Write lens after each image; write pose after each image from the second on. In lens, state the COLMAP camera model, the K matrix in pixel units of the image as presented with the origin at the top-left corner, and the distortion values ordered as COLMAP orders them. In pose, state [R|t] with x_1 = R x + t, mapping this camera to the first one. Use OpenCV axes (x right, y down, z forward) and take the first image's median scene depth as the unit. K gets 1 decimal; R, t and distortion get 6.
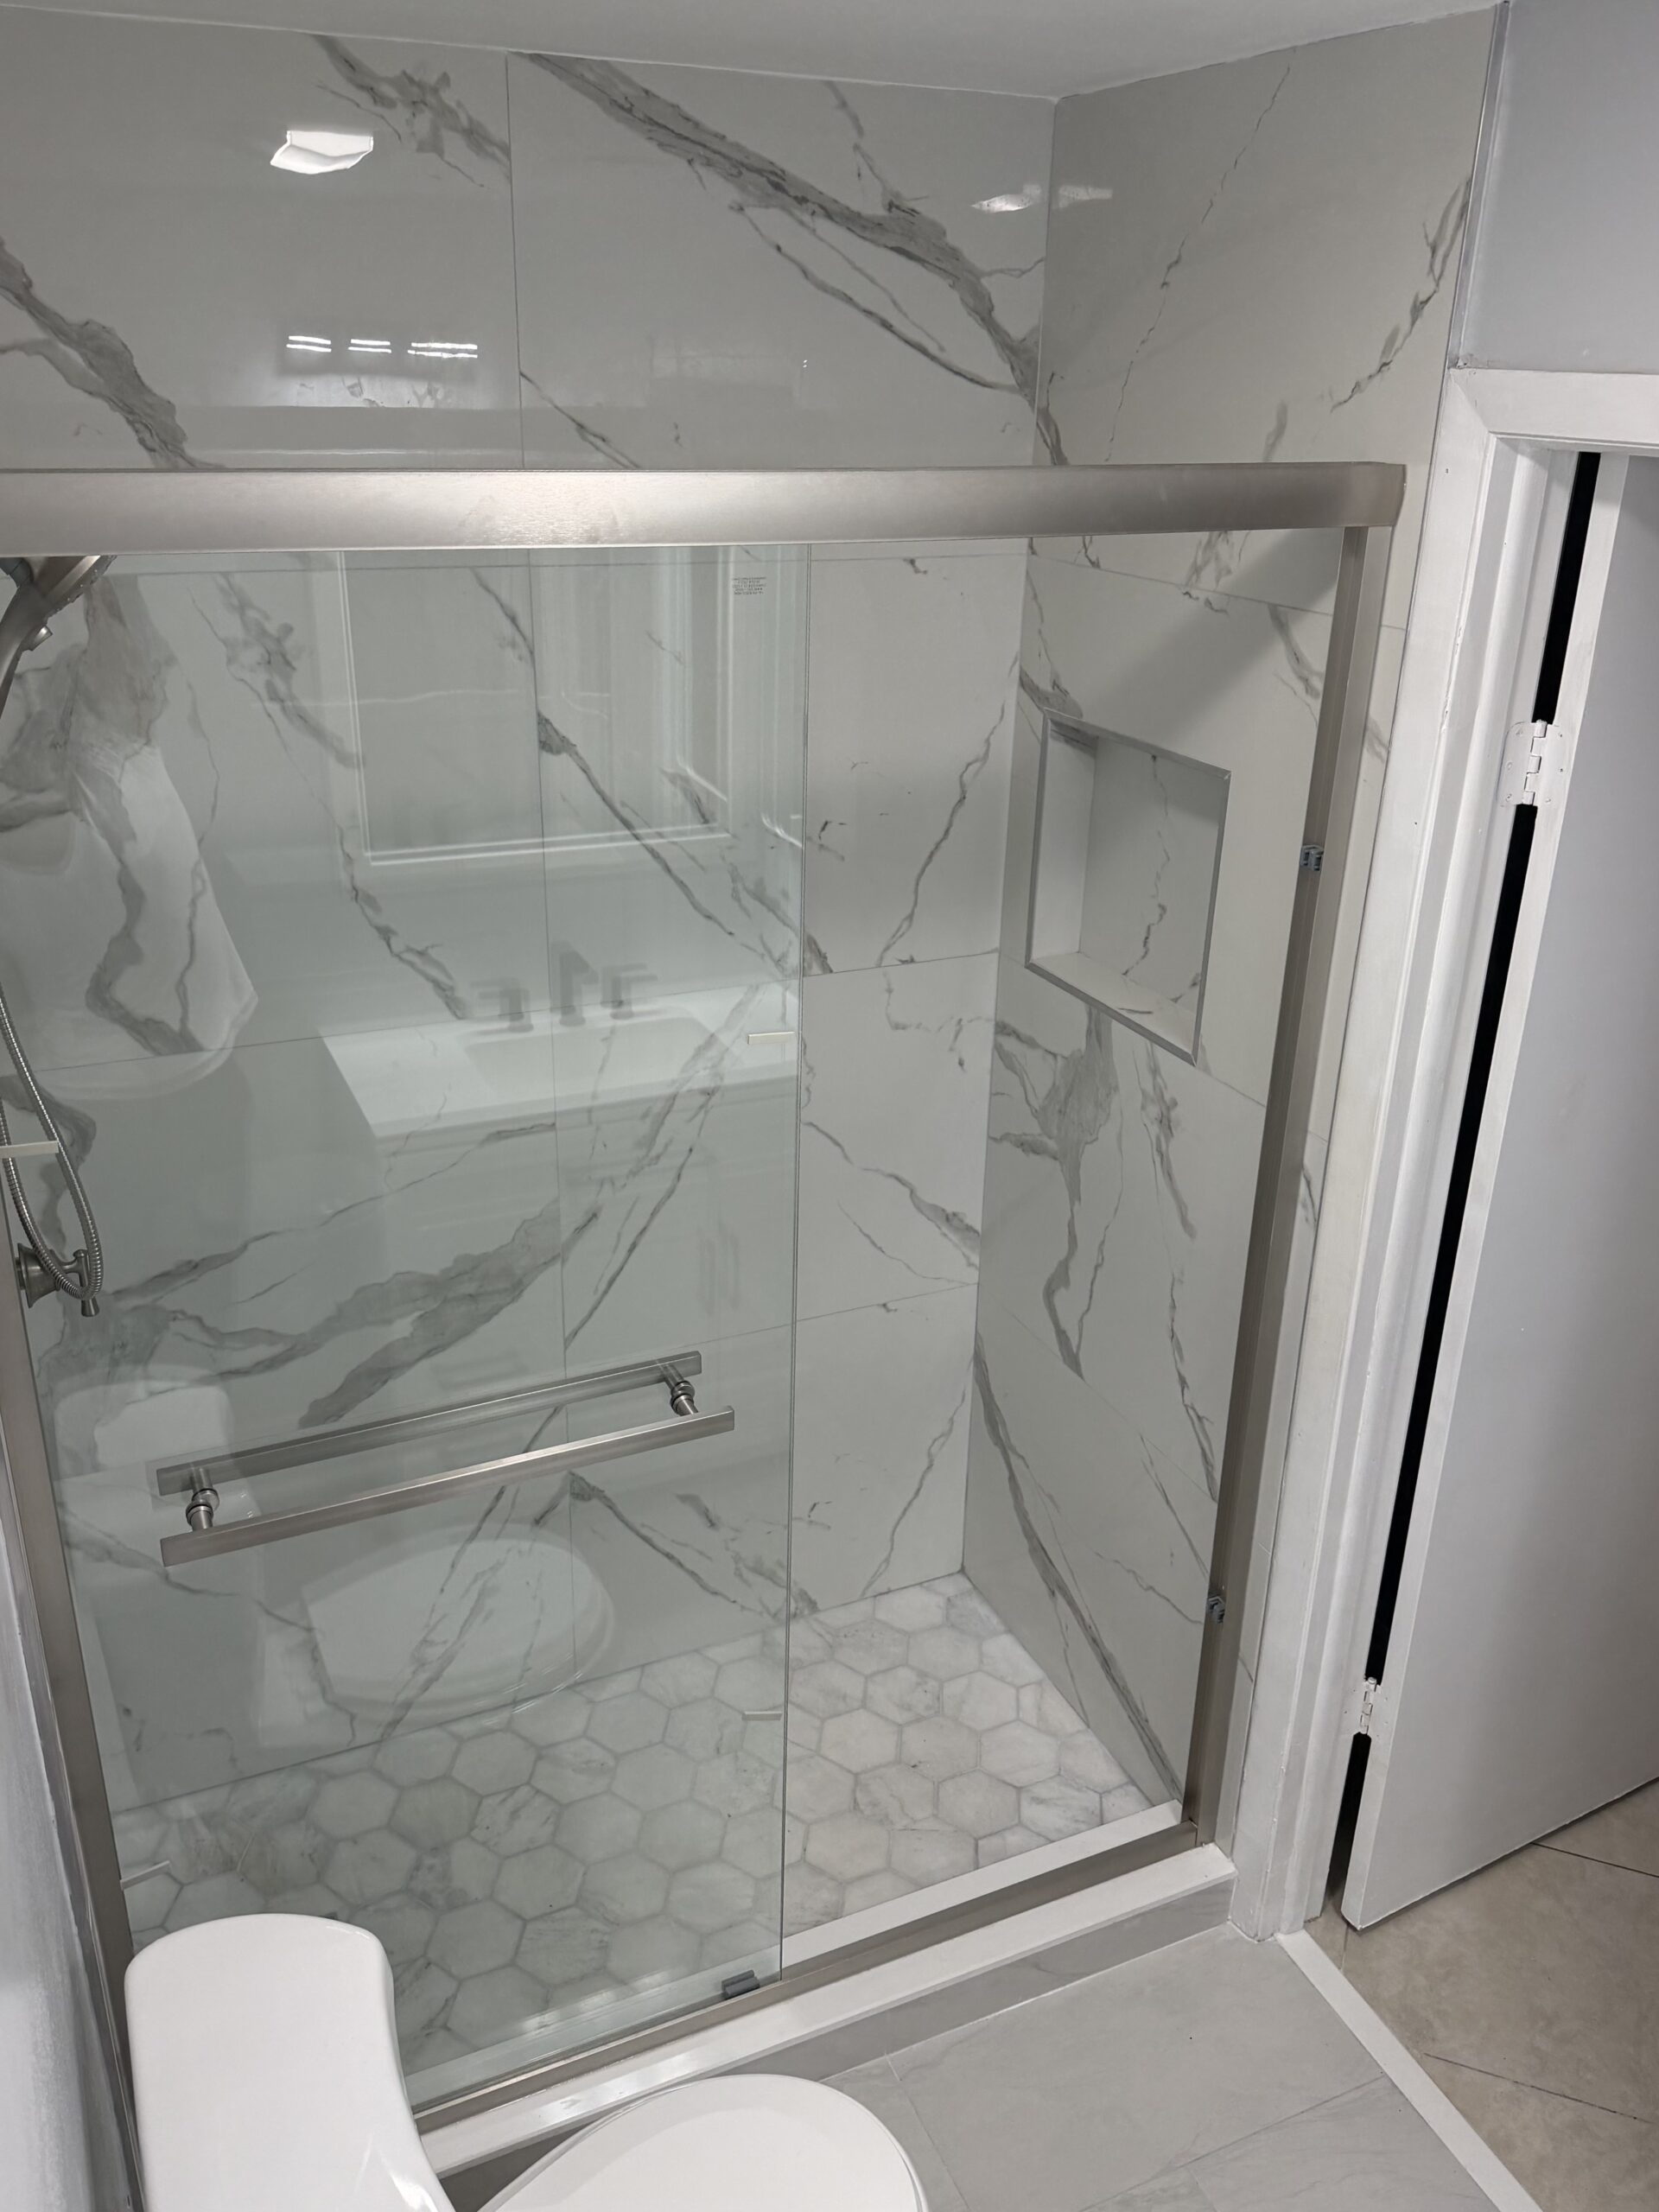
lens RADIAL K [[1765.8, 0, 829.5], [0, 1765.8, 1106.0], [0, 0, 1]] dist [0.150406, -0.262211]
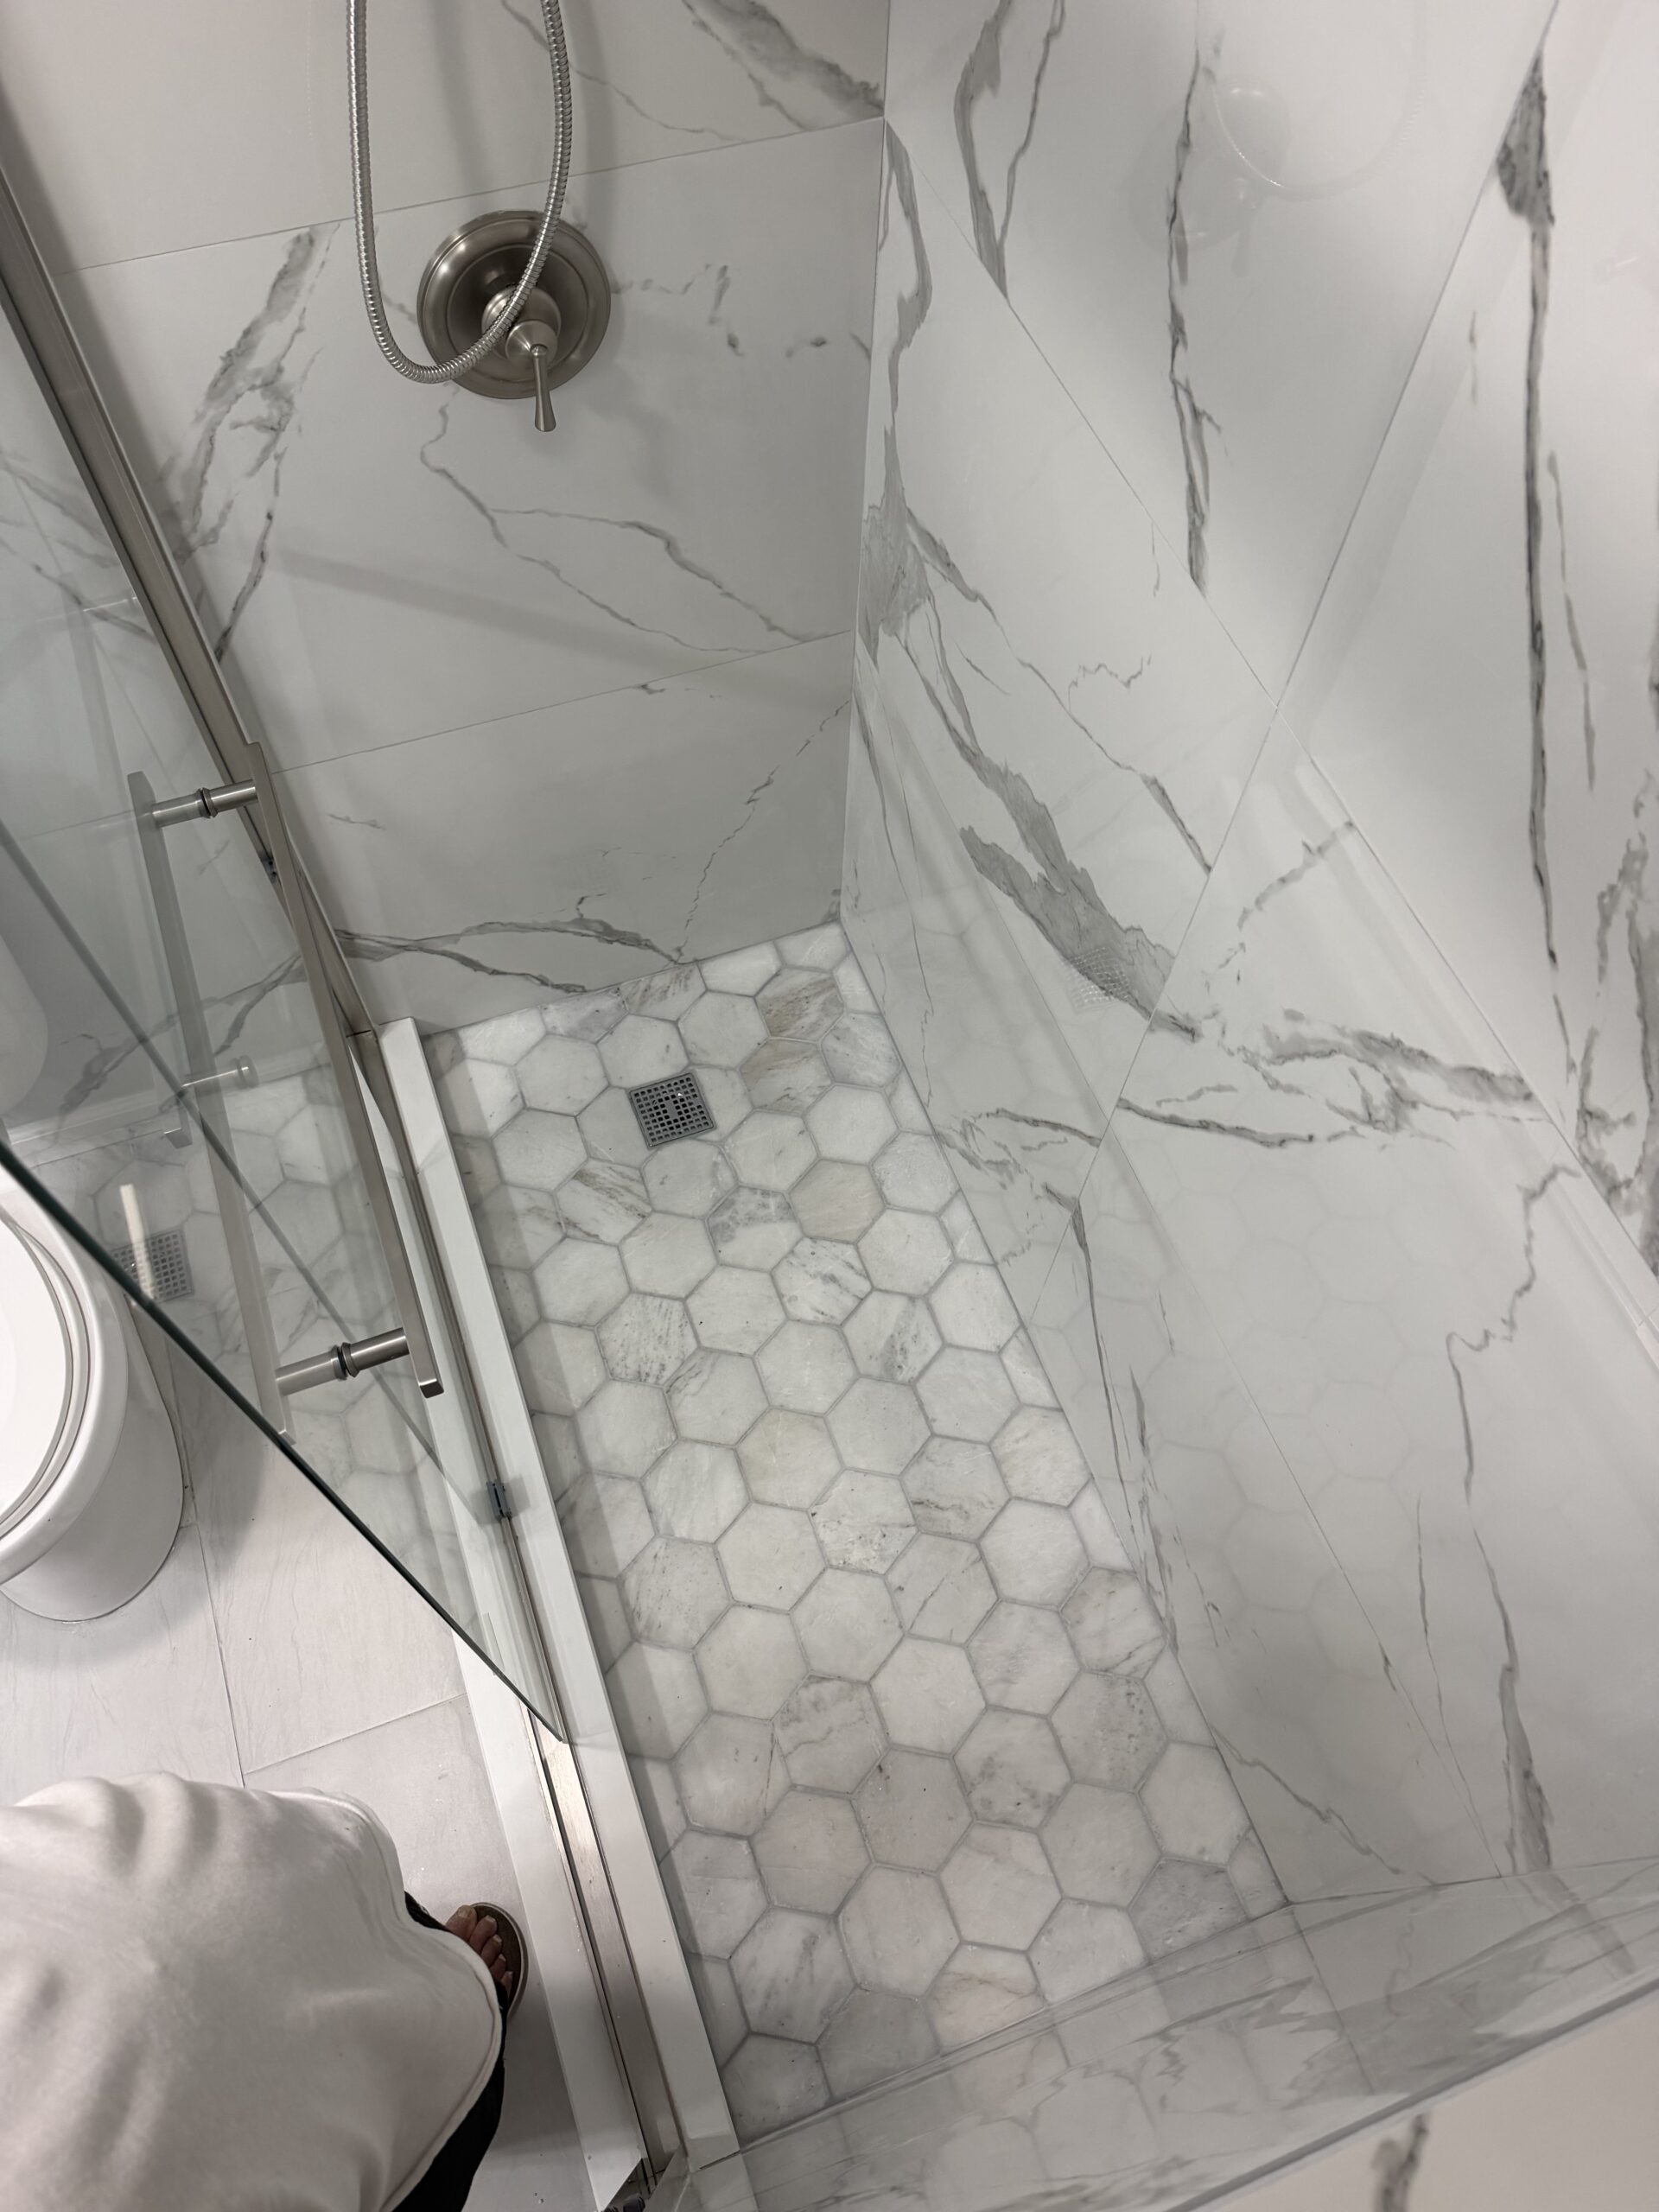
lens RADIAL K [[1561.6, 0, 792.3], [0, 1561.6, 1104.8], [0, 0, 1]] dist [0.110478, -0.089968]
pose [[-0.081189, 0.861183, -0.501769, 0.160585], [-0.396147, 0.434077, 0.809101, -0.301788], [0.914590, 0.264465, 0.305913, 0.764353]]
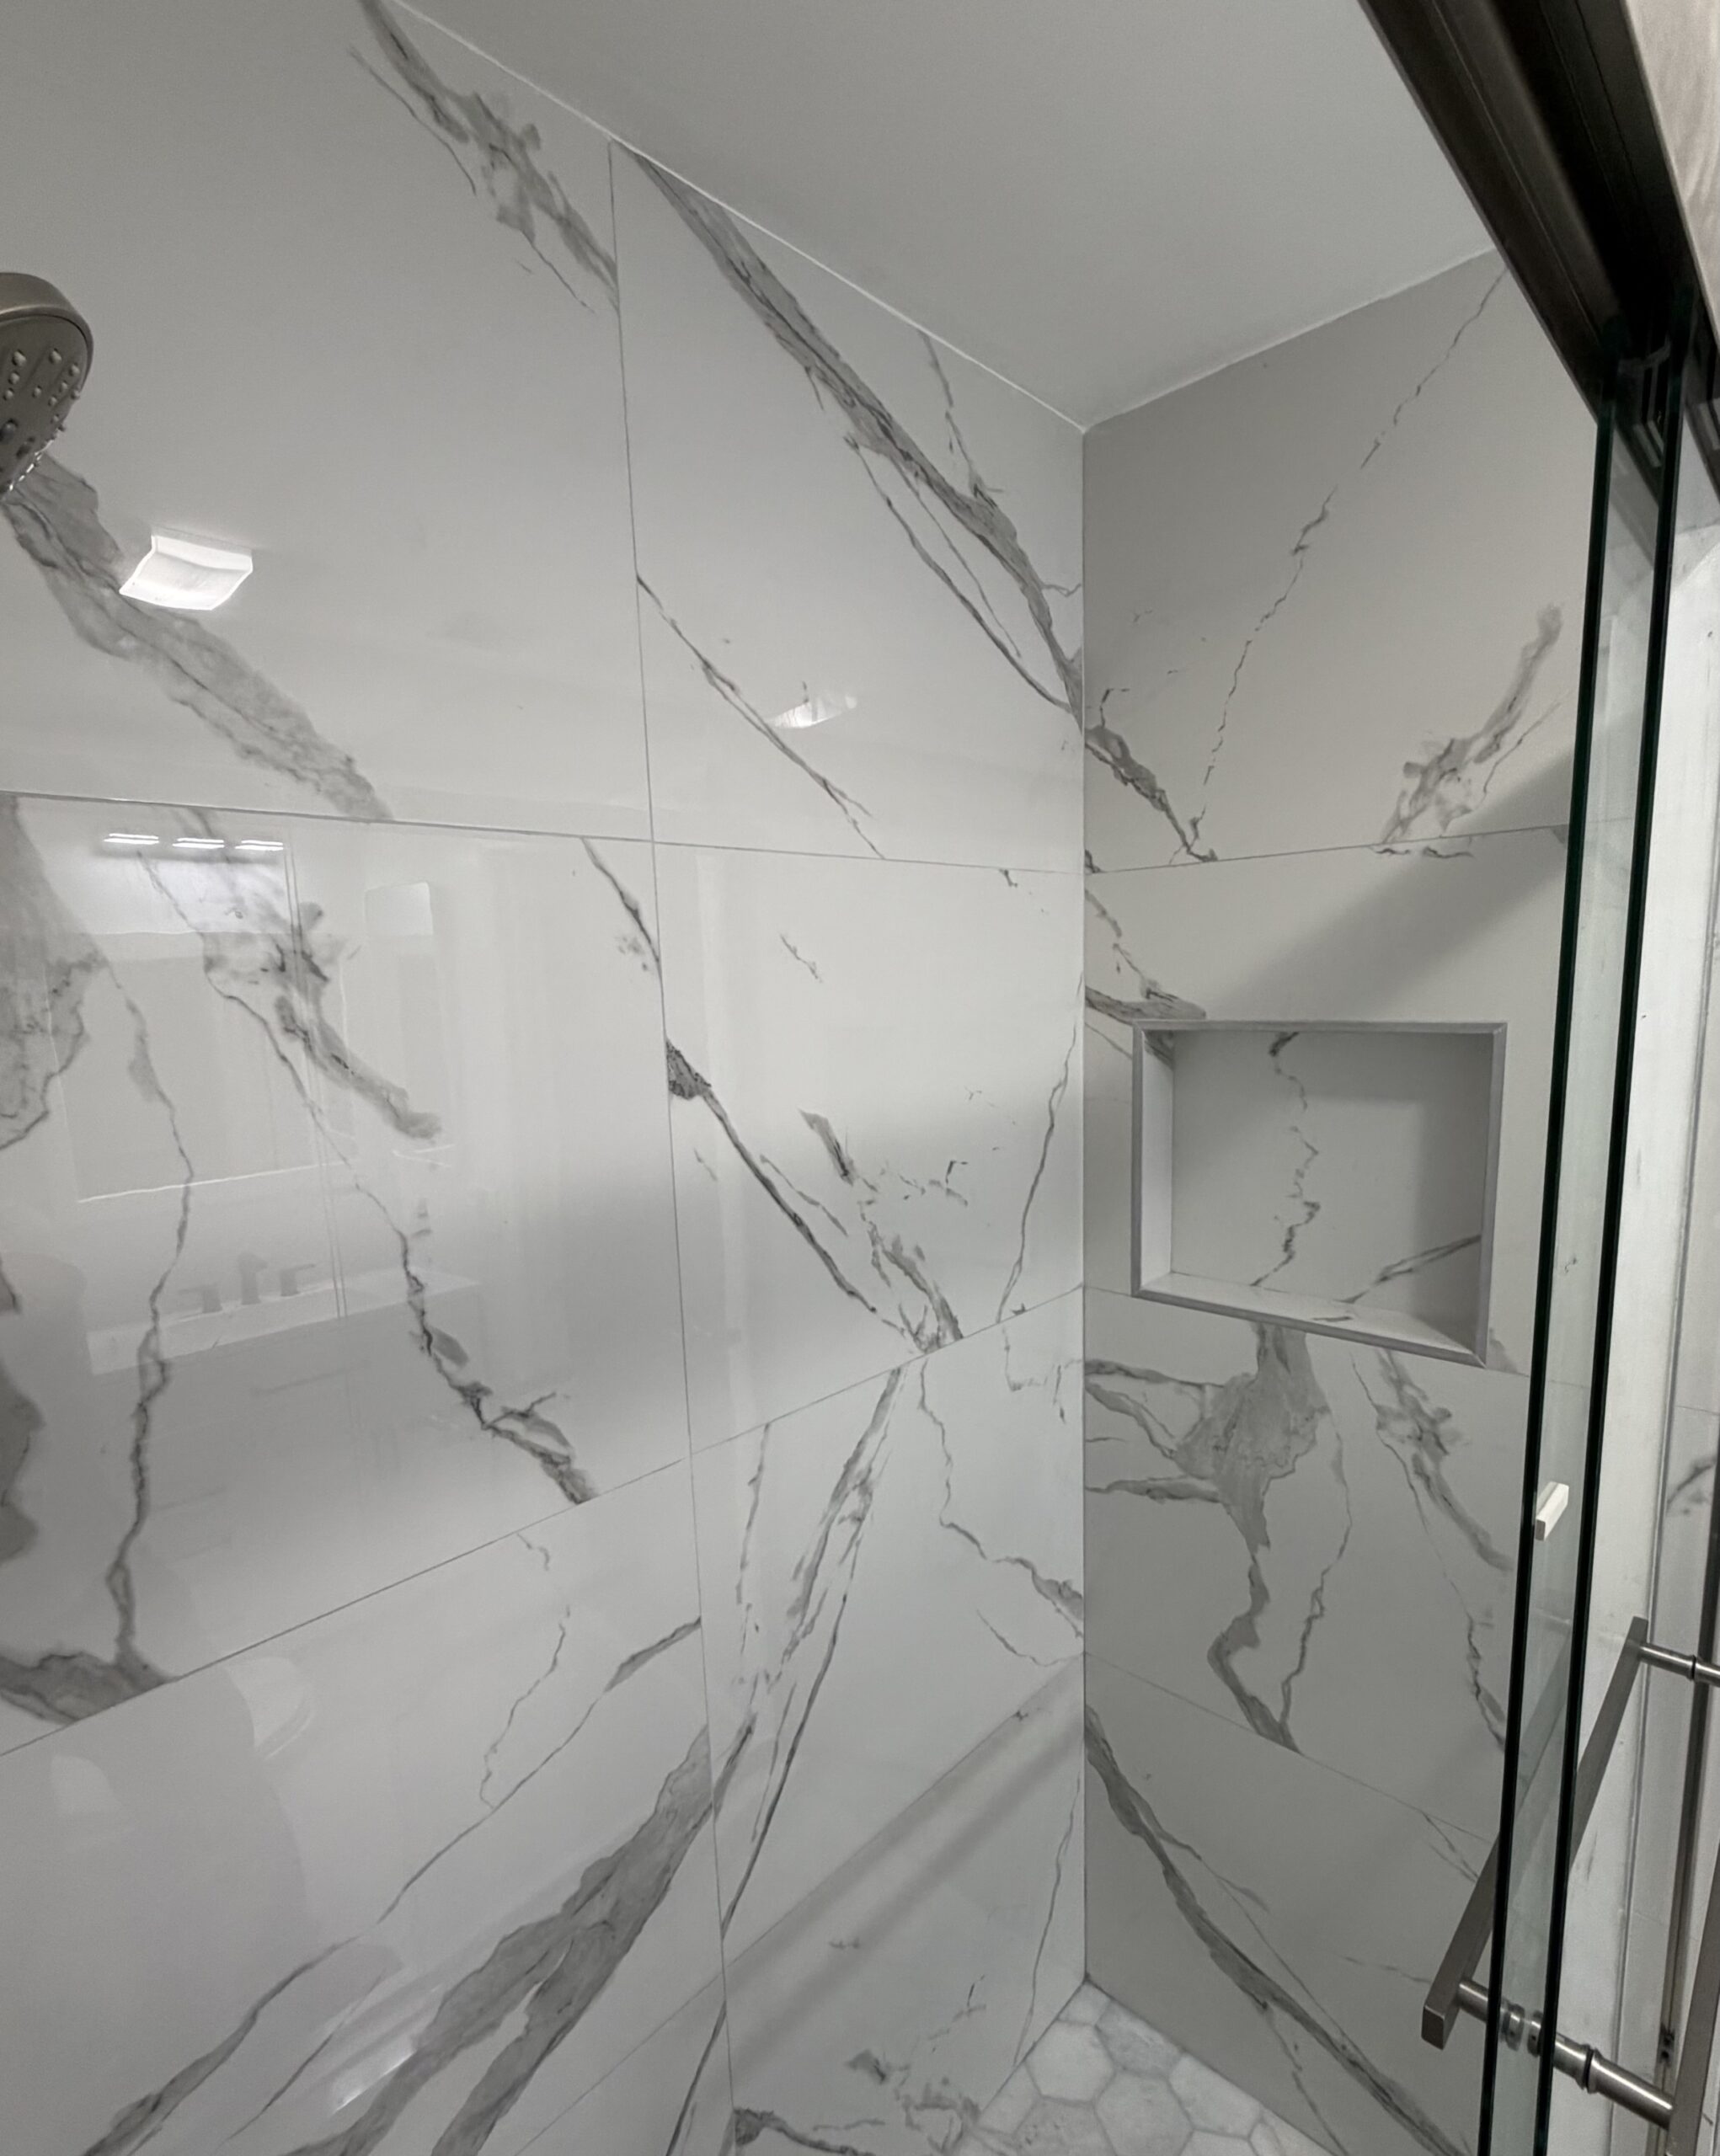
lens RADIAL K [[1076.0, 0, 850.8], [0, 1076.0, 1152.5], [0, 0, 1]] dist [0.018386, -0.015305]
pose [[0.926200, -0.114303, 0.359289, -0.235759], [0.195682, 0.960276, -0.198942, -0.072085], [-0.322277, 0.254566, 0.911775, 0.548210]]
